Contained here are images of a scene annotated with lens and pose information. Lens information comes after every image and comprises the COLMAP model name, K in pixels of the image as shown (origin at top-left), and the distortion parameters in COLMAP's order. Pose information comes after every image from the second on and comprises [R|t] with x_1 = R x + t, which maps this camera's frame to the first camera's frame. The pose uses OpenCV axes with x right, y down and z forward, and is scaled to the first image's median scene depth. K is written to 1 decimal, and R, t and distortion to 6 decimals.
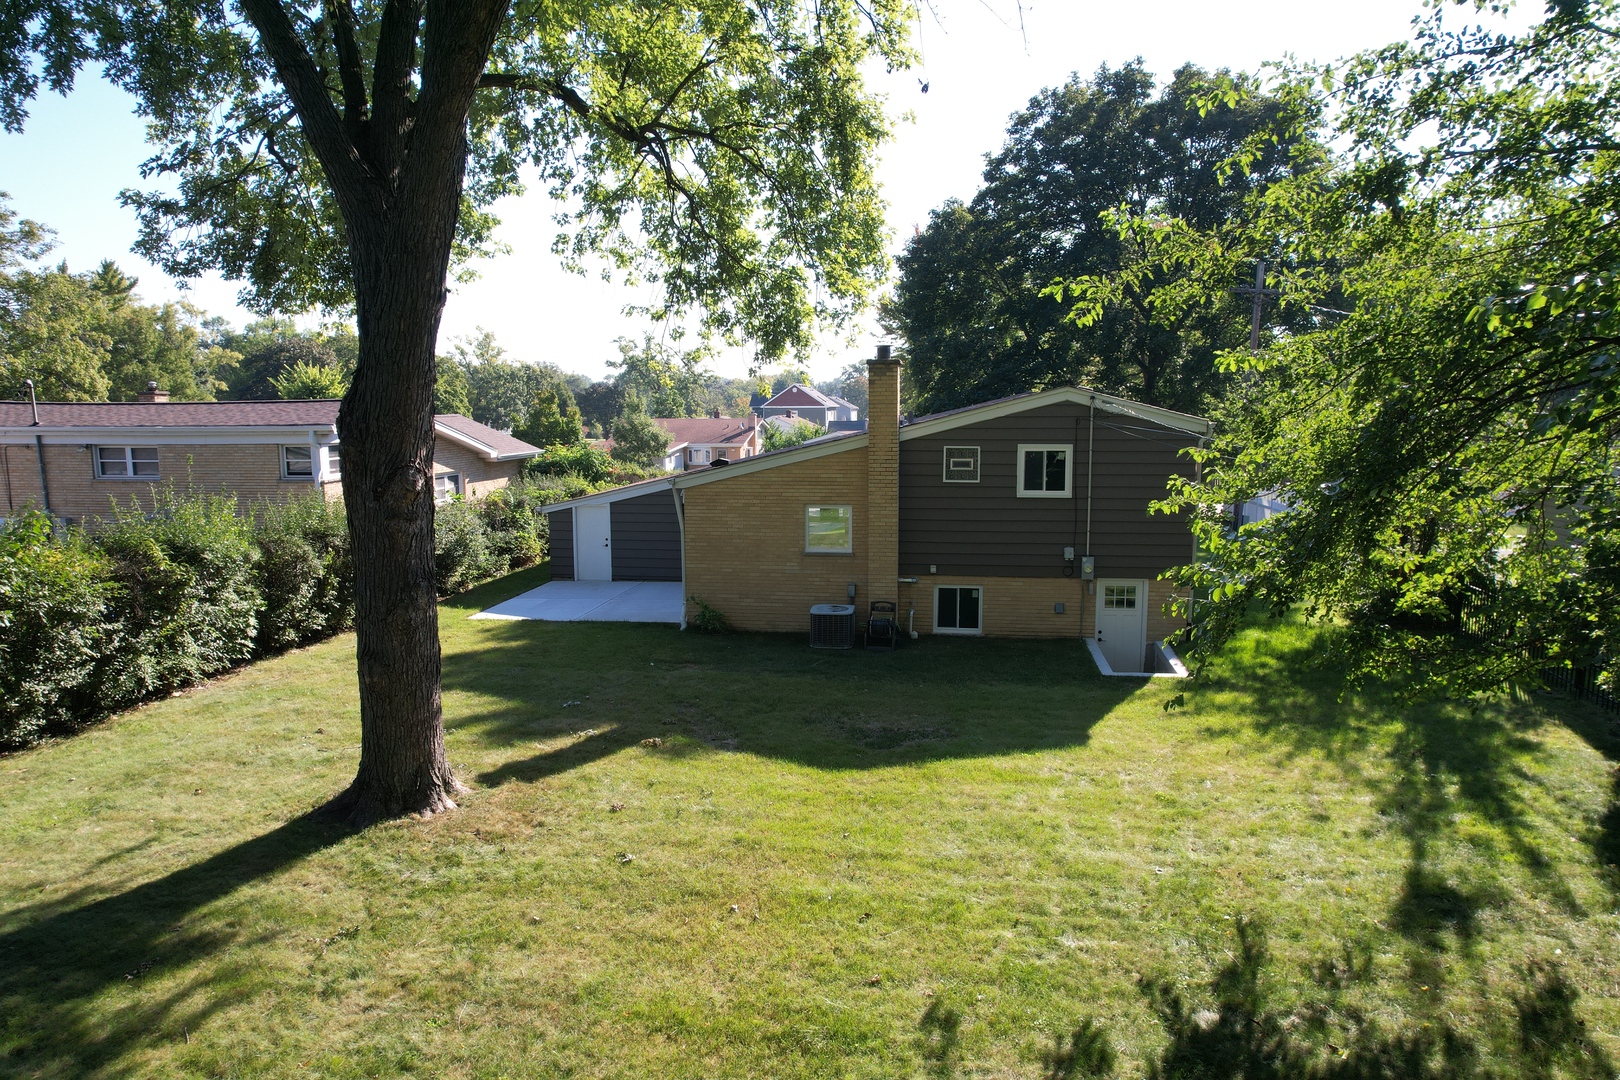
lens RADIAL K [[1060.4, 0, 805.7], [0, 1060.4, 533.4], [0, 0, 1]] dist [0.000955, 0.000305]
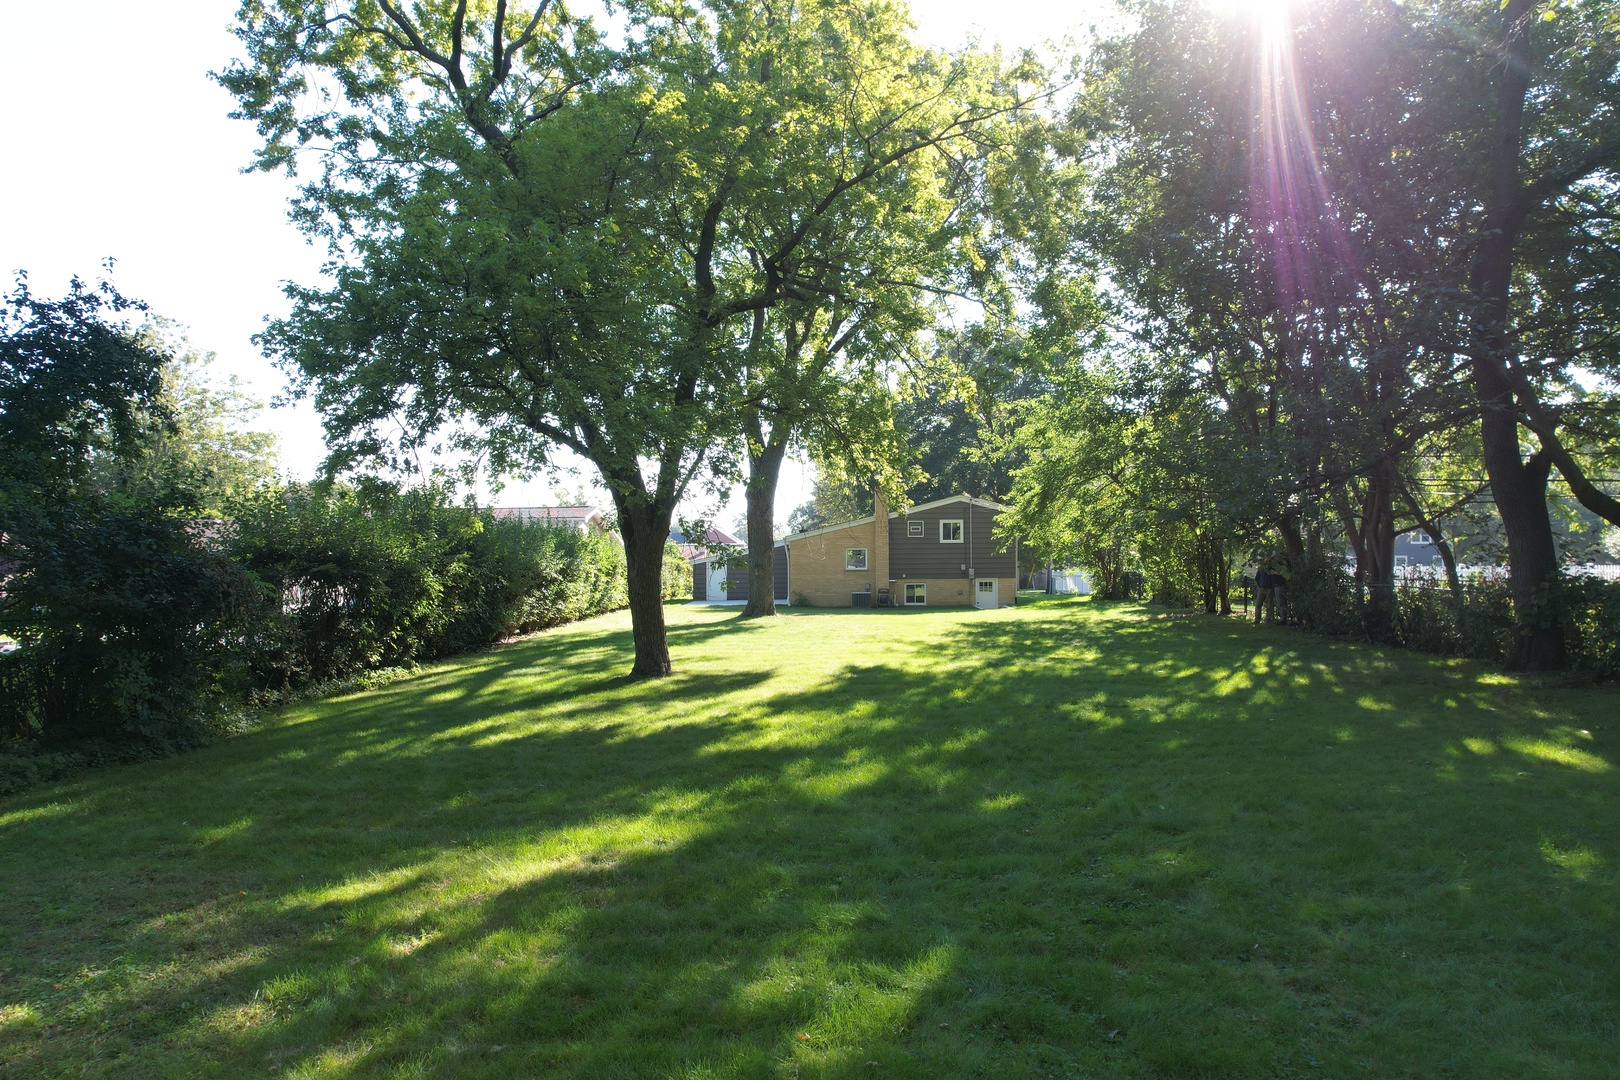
lens RADIAL K [[1060.4, 0, 813.2], [0, 1060.4, 540.5], [0, 0, 1]] dist [0.000955, 0.000305]
pose [[0.990548, -0.001613, 0.137160, -0.381521], [0.021119, 0.989802, -0.140874, 0.274783], [-0.135534, 0.142439, 0.980480, -1.191713]]
